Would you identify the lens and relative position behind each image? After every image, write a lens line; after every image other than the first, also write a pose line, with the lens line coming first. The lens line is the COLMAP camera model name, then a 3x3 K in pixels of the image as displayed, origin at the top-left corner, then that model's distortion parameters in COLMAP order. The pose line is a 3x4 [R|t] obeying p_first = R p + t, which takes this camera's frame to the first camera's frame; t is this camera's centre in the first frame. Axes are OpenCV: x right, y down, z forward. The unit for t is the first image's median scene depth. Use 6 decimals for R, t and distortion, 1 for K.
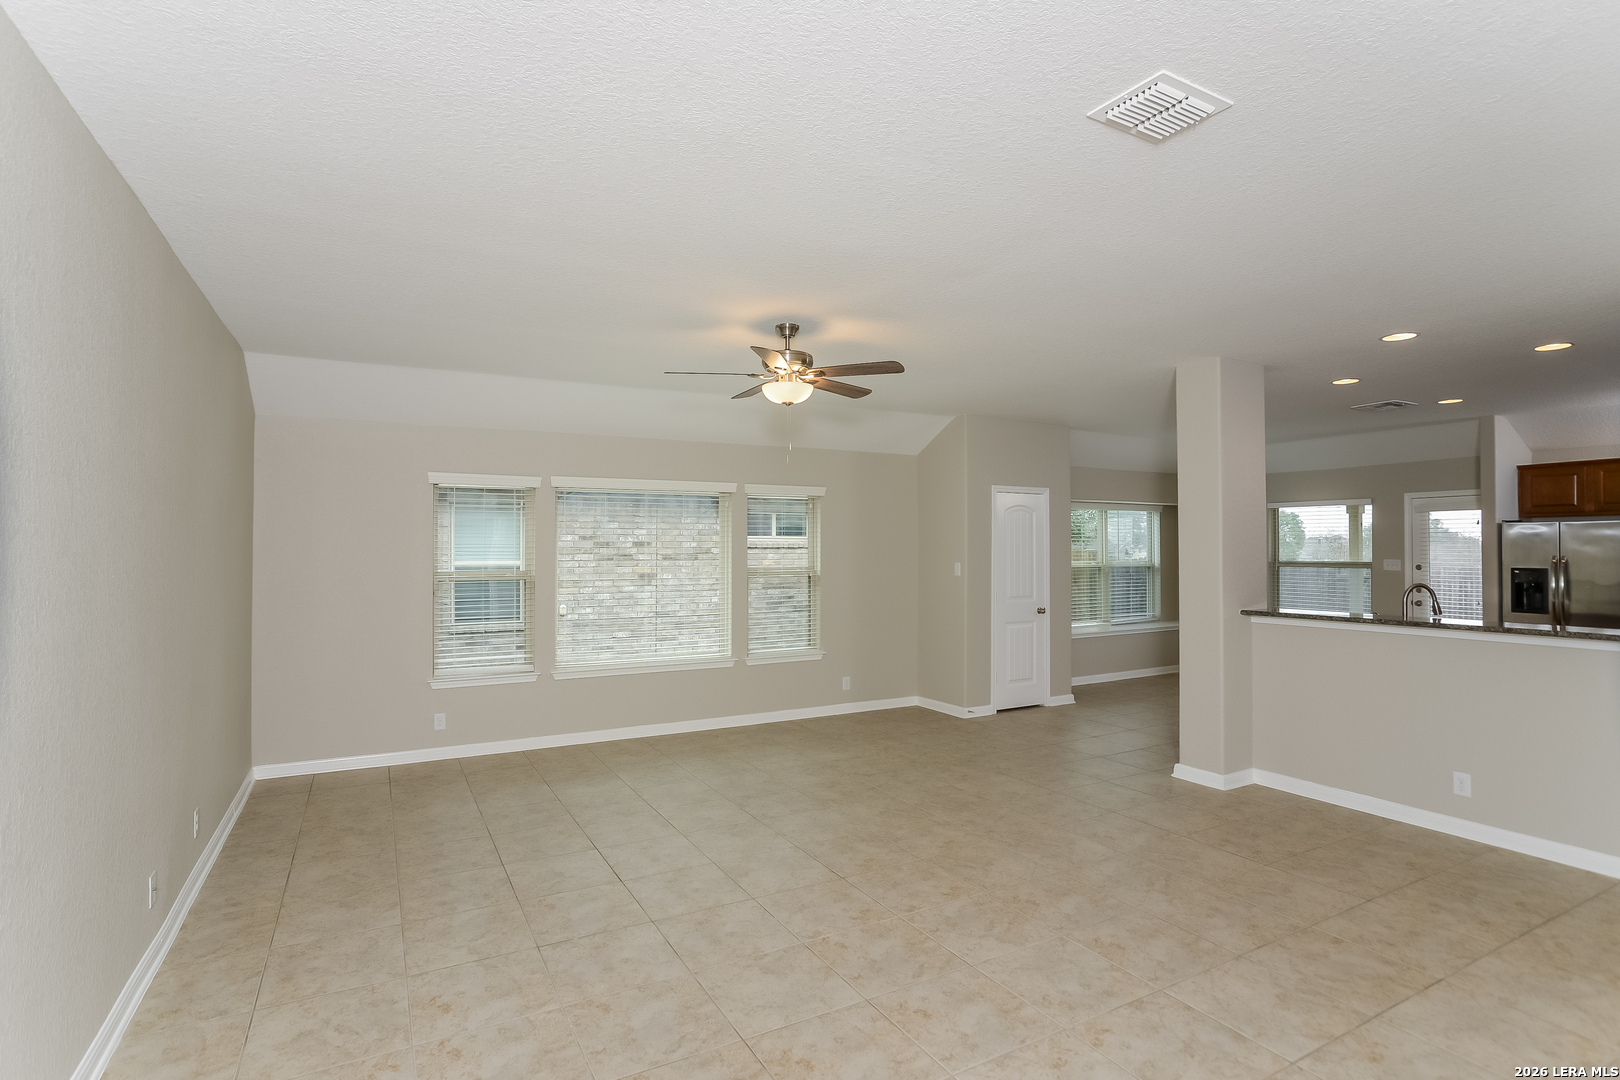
lens RADIAL K [[805.3, 0, 801.9], [0, 805.3, 536.6], [0, 0, 1]] dist [-0.043655, 0.006589]
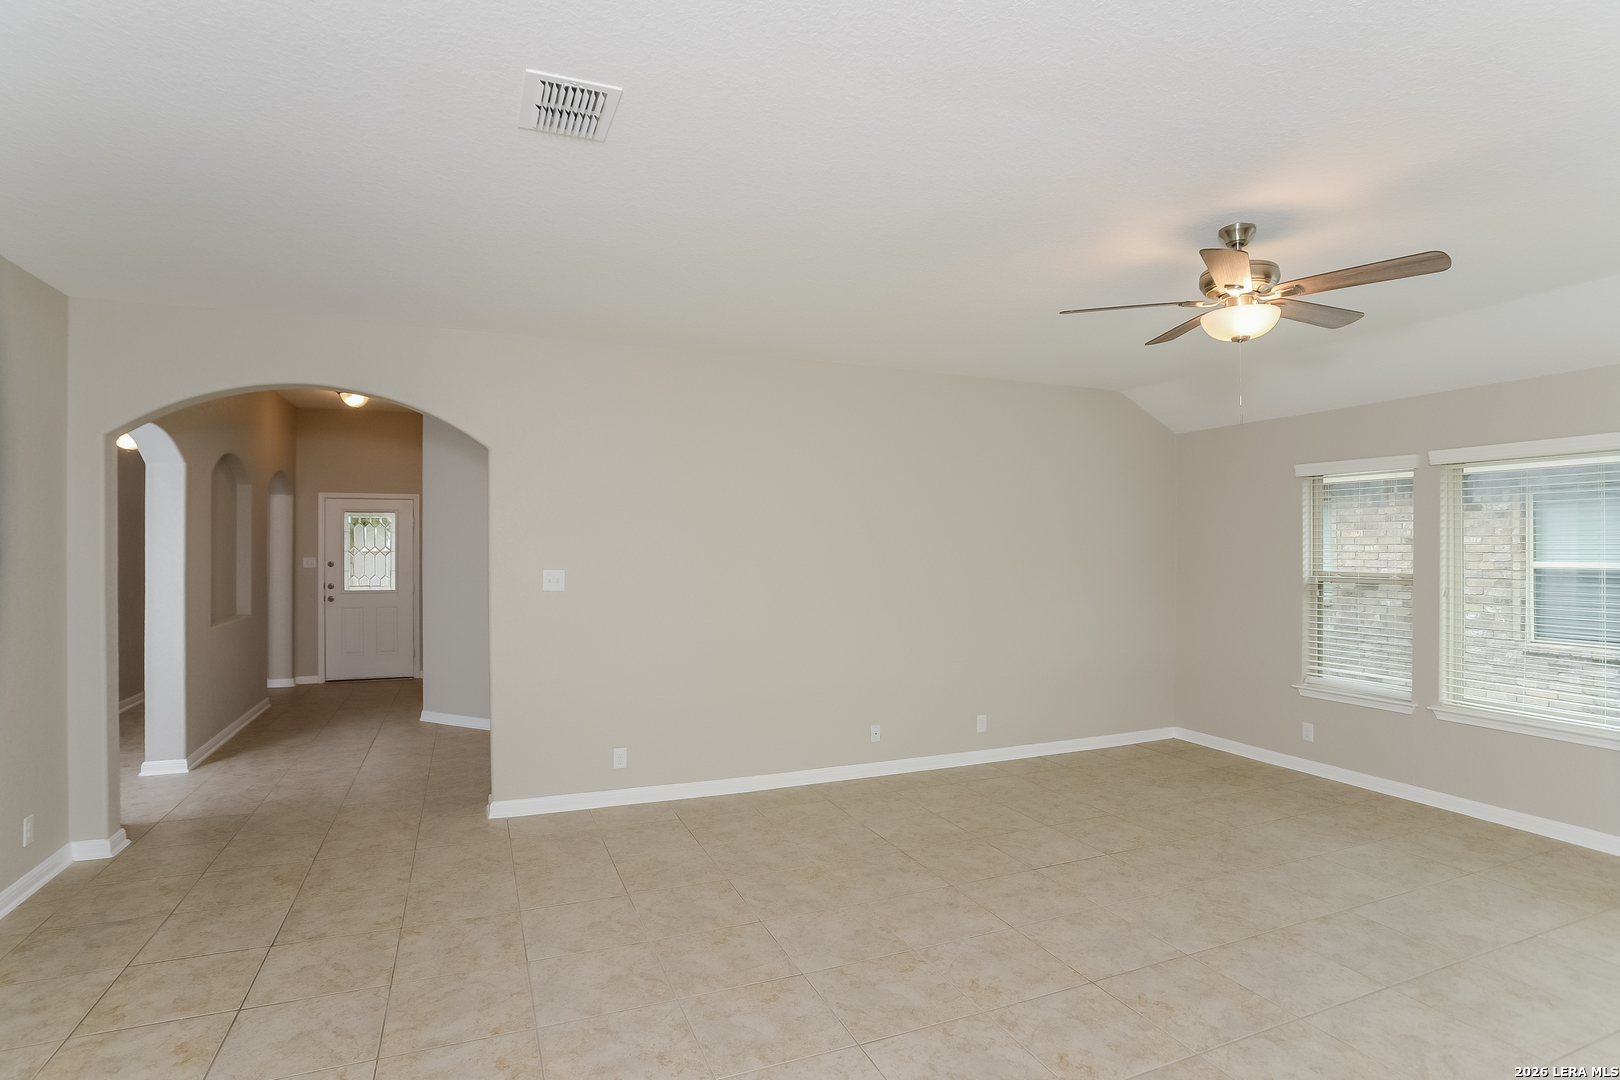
lens RADIAL K [[805.3, 0, 801.6], [0, 805.3, 546.1], [0, 0, 1]] dist [-0.043655, 0.006589]
pose [[-0.106811, 0.001201, -0.994279, 0.809499], [0.017459, 0.999847, -0.000668, 0.009337], [0.994126, -0.017431, -0.106815, 0.798733]]
